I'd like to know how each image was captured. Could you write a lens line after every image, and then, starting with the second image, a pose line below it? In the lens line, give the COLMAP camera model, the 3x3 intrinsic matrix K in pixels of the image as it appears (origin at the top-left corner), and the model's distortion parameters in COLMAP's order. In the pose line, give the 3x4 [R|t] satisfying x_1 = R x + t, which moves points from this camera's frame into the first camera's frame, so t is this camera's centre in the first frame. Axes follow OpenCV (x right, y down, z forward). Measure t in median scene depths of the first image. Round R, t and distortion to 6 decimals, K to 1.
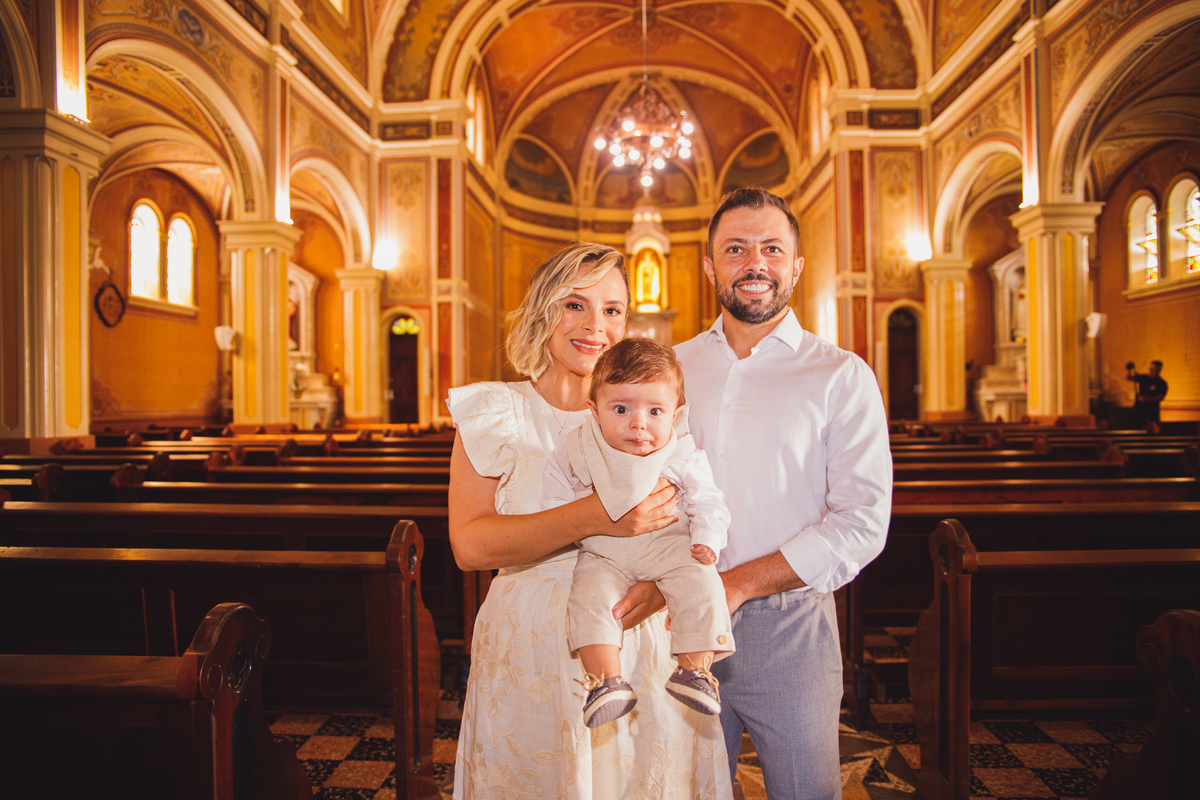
lens RADIAL K [[890.0, 0, 597.2], [0, 890.0, 366.2], [0, 0, 1]] dist [-0.051210, 0.065910]
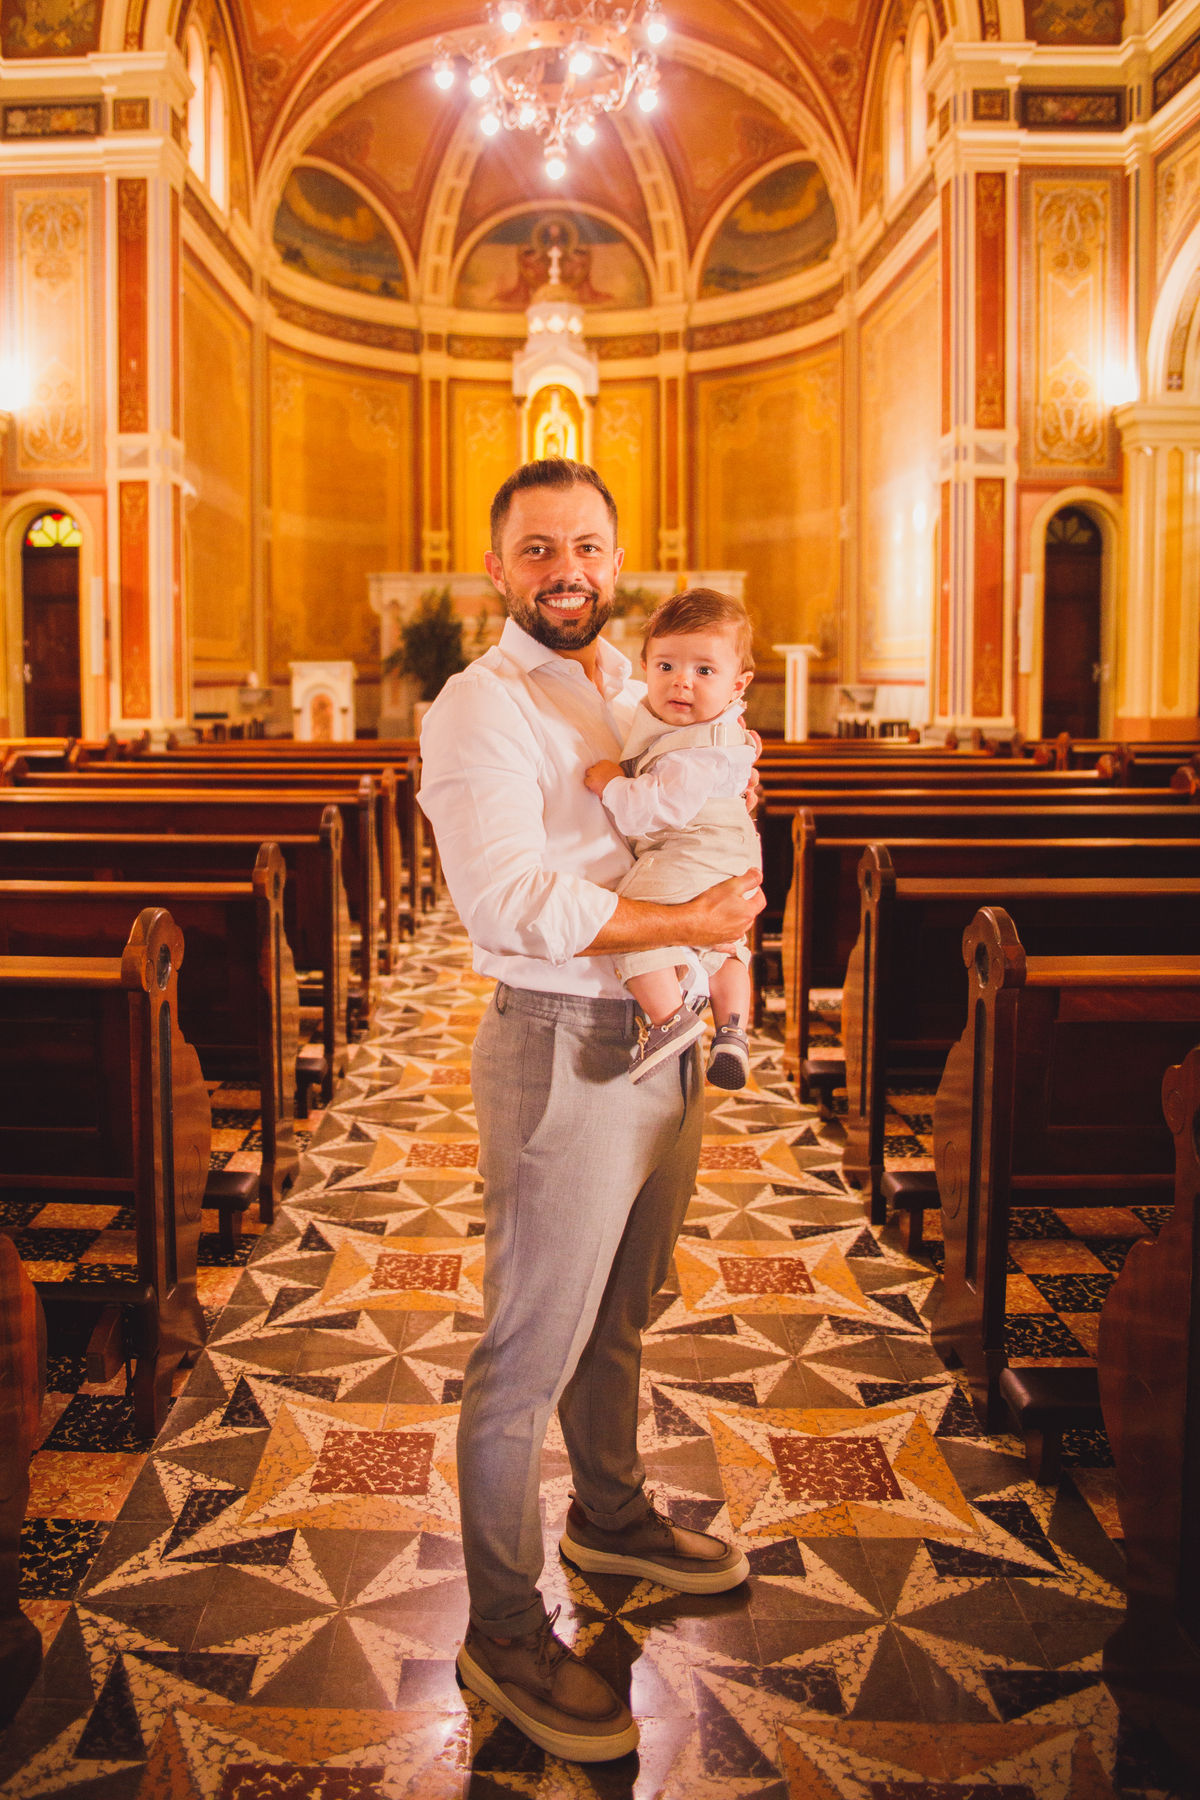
lens RADIAL K [[1335.0, 0, 592.6], [0, 1335.0, 701.1], [0, 0, 1]] dist [-0.051210, 0.065910]
pose [[0.996255, 0.005908, 0.086260, 0.014536], [-0.010966, 0.998240, 0.058289, 0.002199], [-0.085764, -0.059016, 0.994566, 0.252204]]
